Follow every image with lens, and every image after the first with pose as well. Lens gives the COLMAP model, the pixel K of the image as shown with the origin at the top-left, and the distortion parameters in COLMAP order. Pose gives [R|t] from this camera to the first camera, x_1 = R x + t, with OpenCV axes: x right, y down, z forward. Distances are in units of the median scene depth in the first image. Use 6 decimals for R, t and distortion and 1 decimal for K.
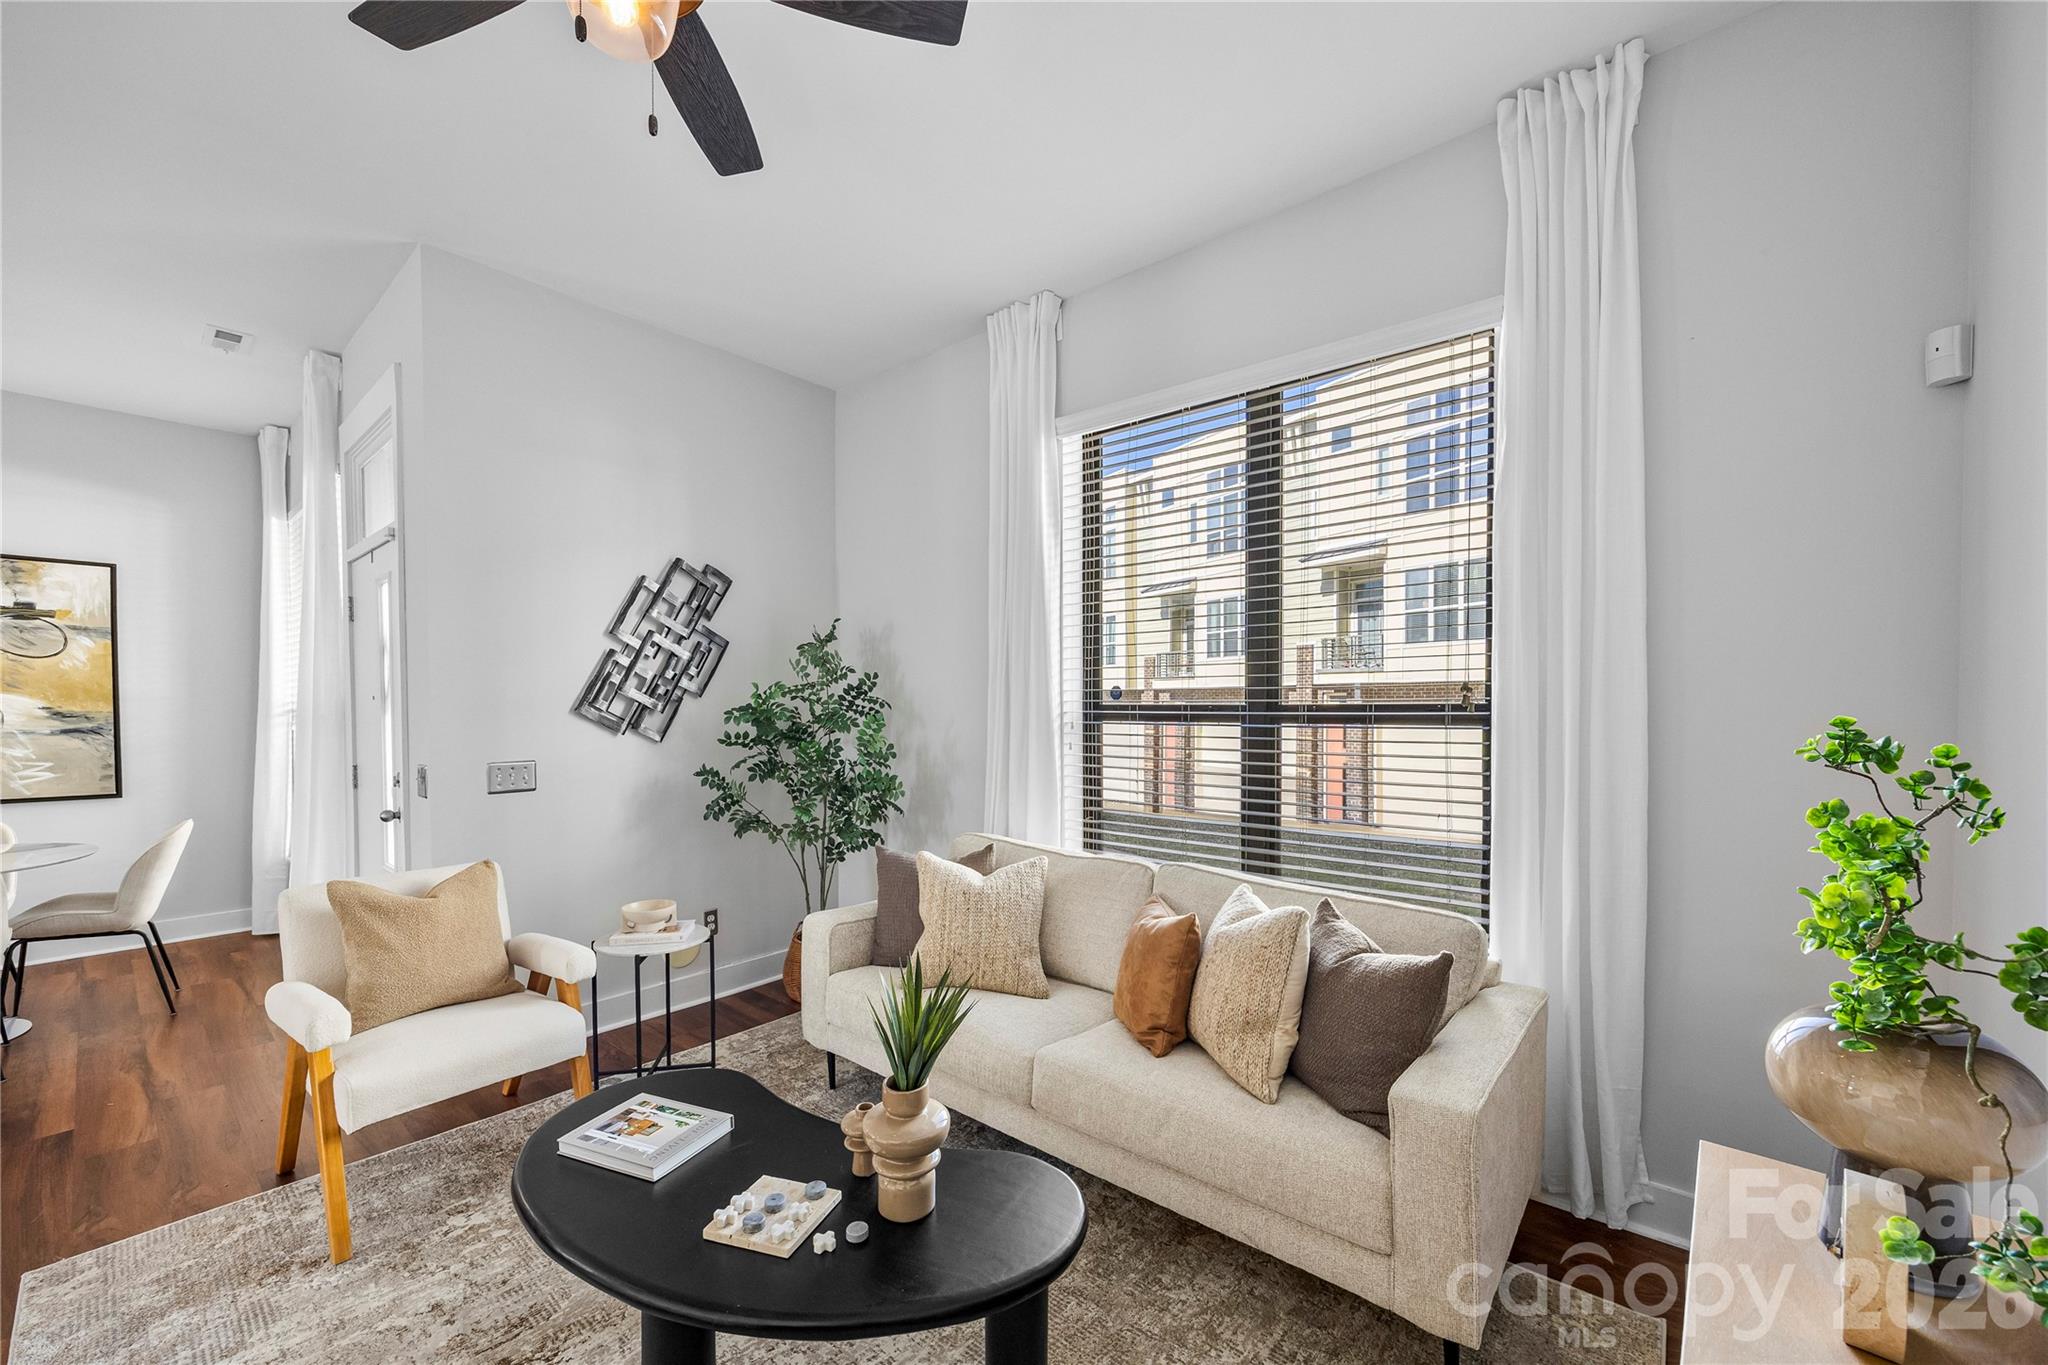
lens RADIAL K [[810.4, 0, 1022.5], [0, 810.4, 725.3], [0, 0, 1]] dist [-0.000455, 0.000058]
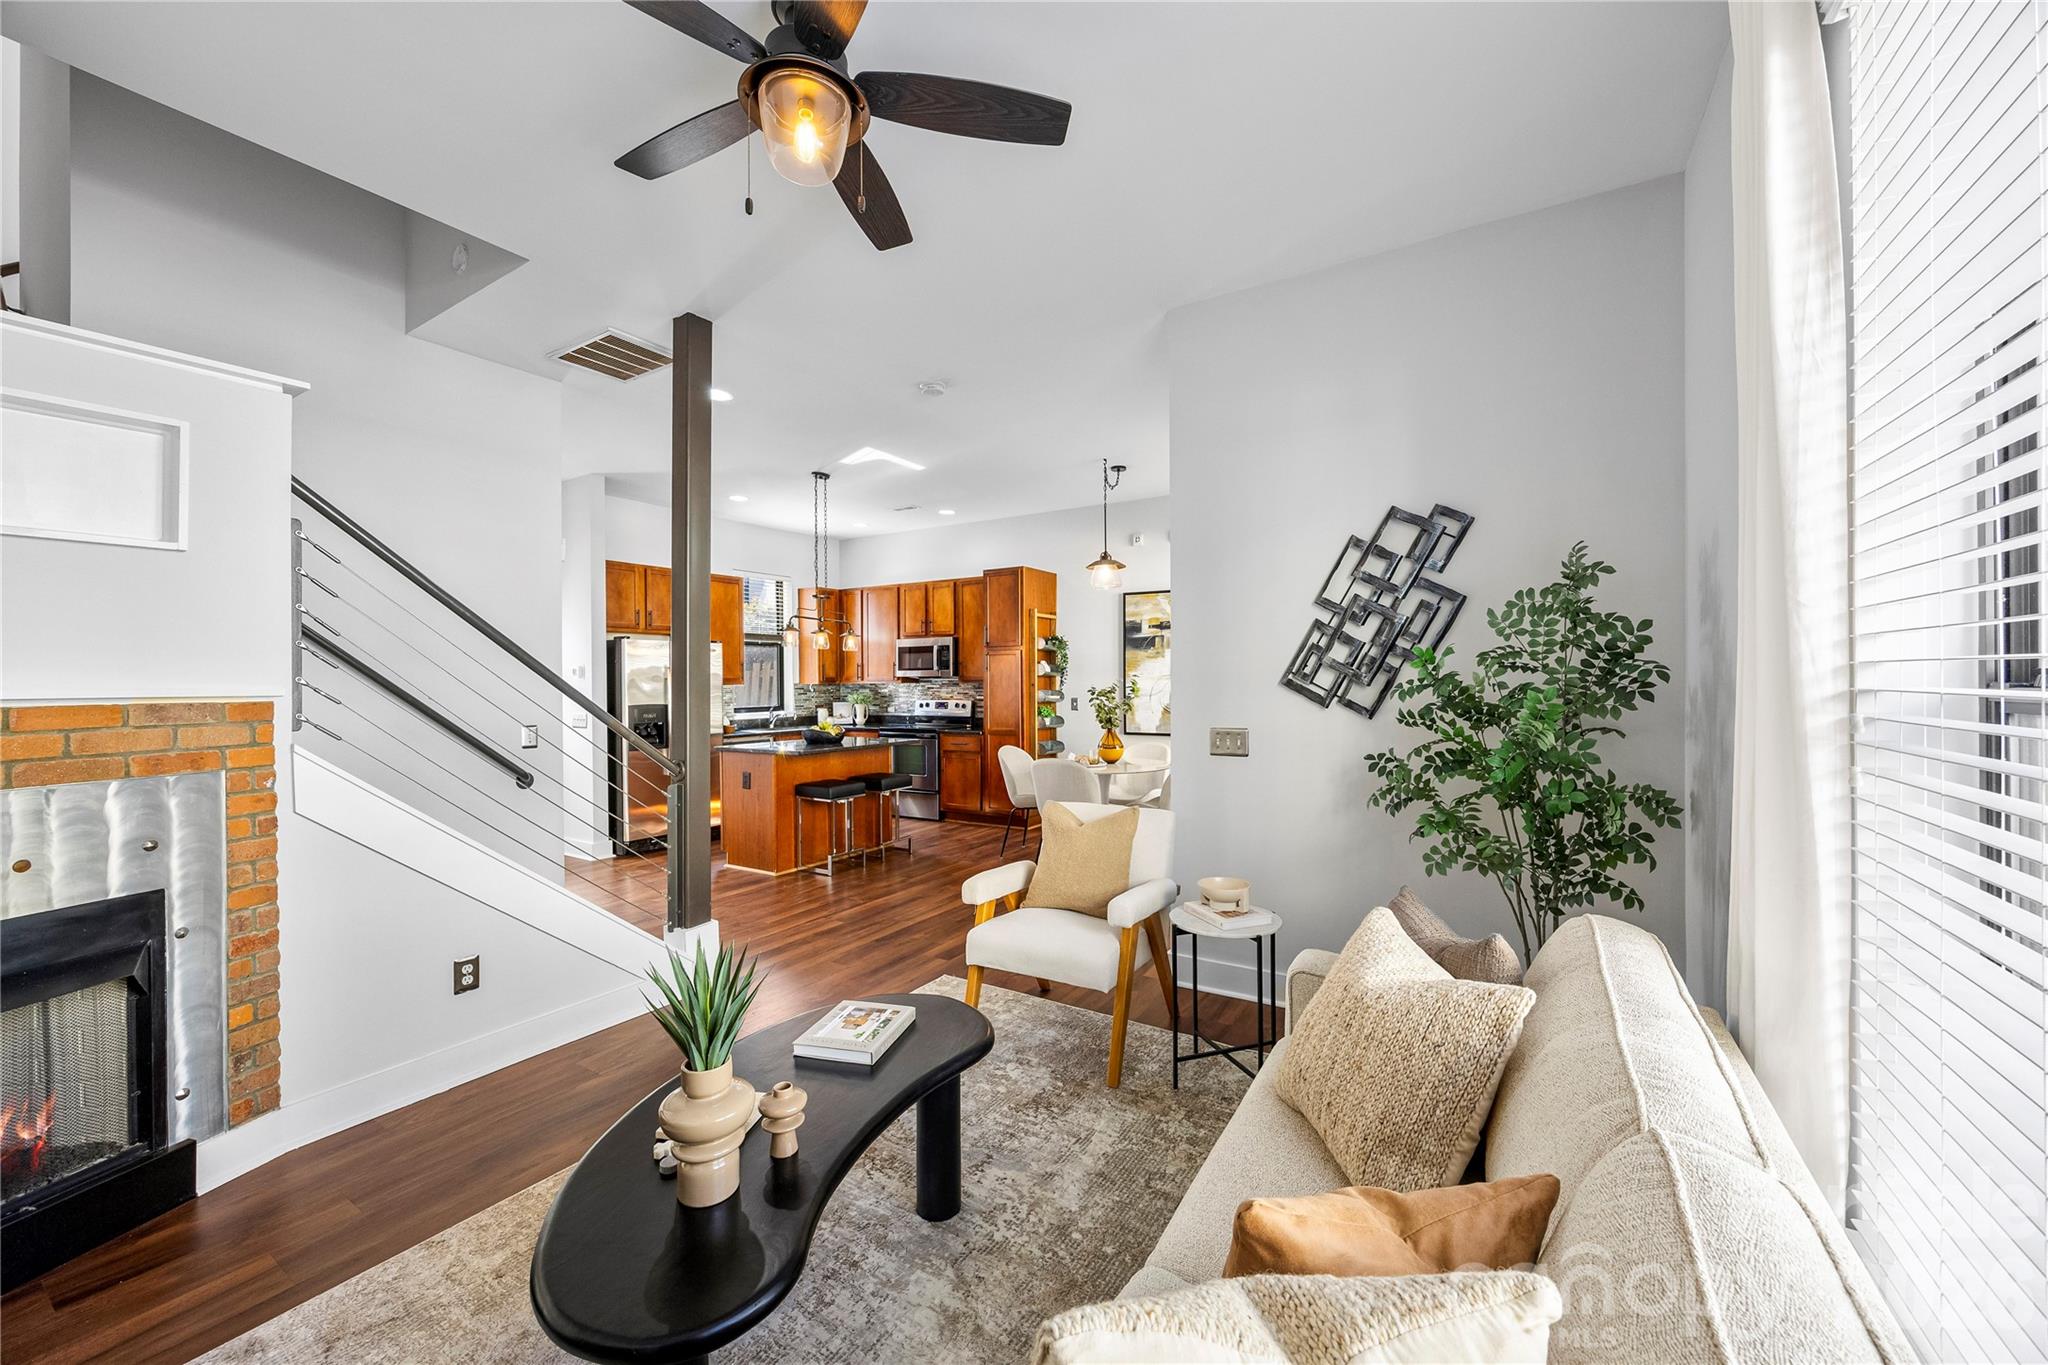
lens RADIAL K [[777.1, 0, 1024.0], [0, 777.1, 682.5], [0, 0, 1]] dist [-0.001187, 0.000012]
pose [[0.147494, 0.002026, -0.989061, 0.280577], [-0.018076, 0.999836, -0.000647, -0.008701], [0.988898, 0.017973, 0.147507, 0.410218]]
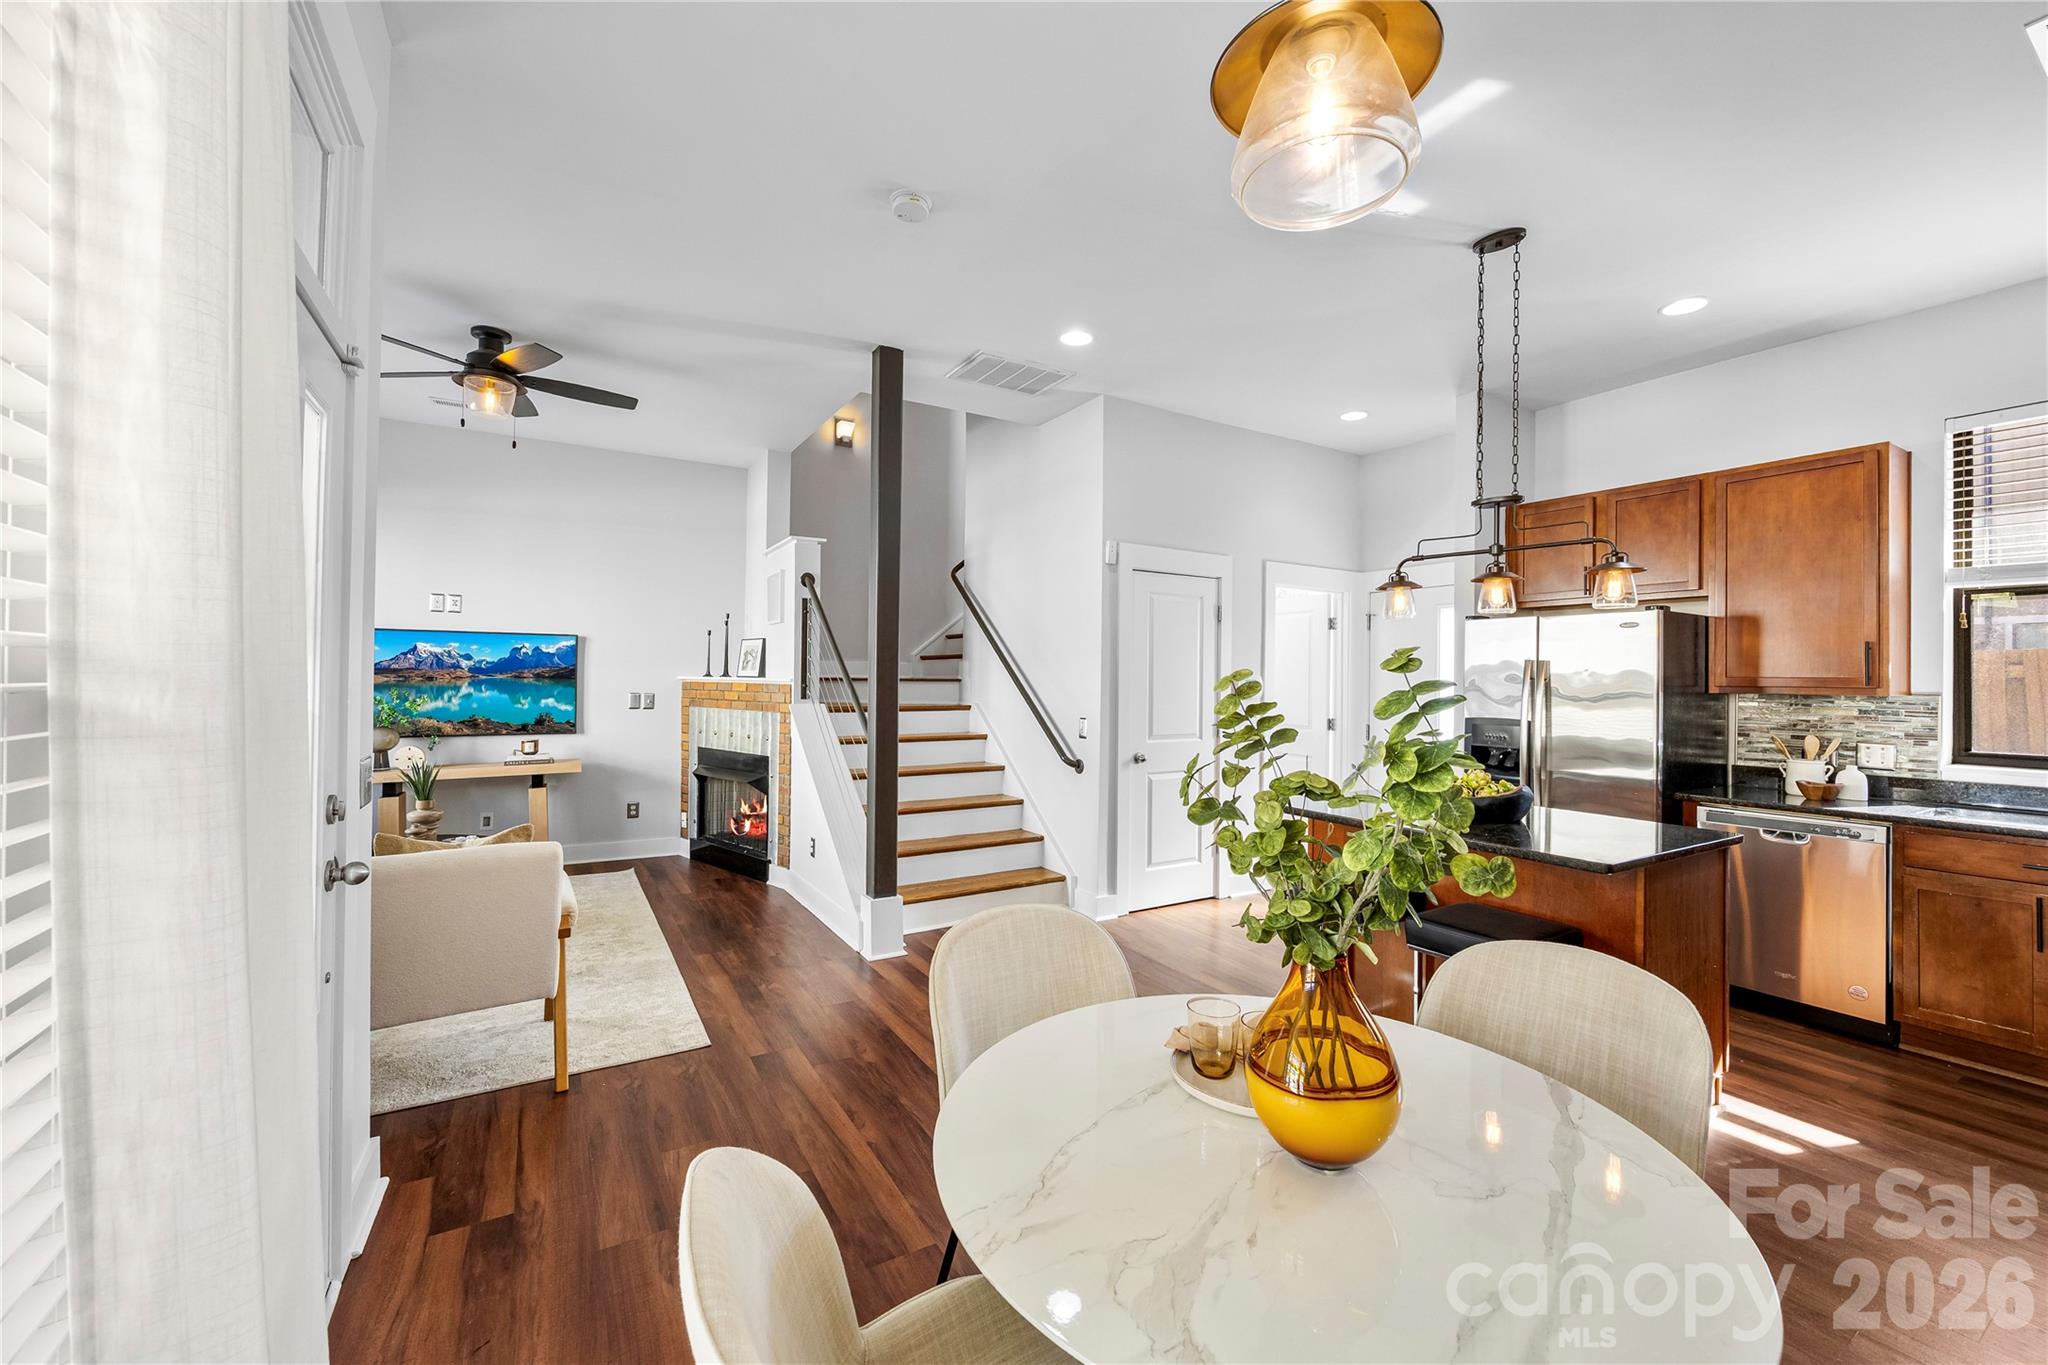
lens RADIAL K [[798.9, 0, 1022.8], [0, 798.9, 674.1], [0, 0, 1]] dist [-0.005151, 0.000140]
pose [[-0.952129, -0.006020, 0.305639, -1.015820], [-0.001090, 0.999867, 0.016299, -0.025215], [-0.305696, 0.015186, -0.952008, 1.024686]]
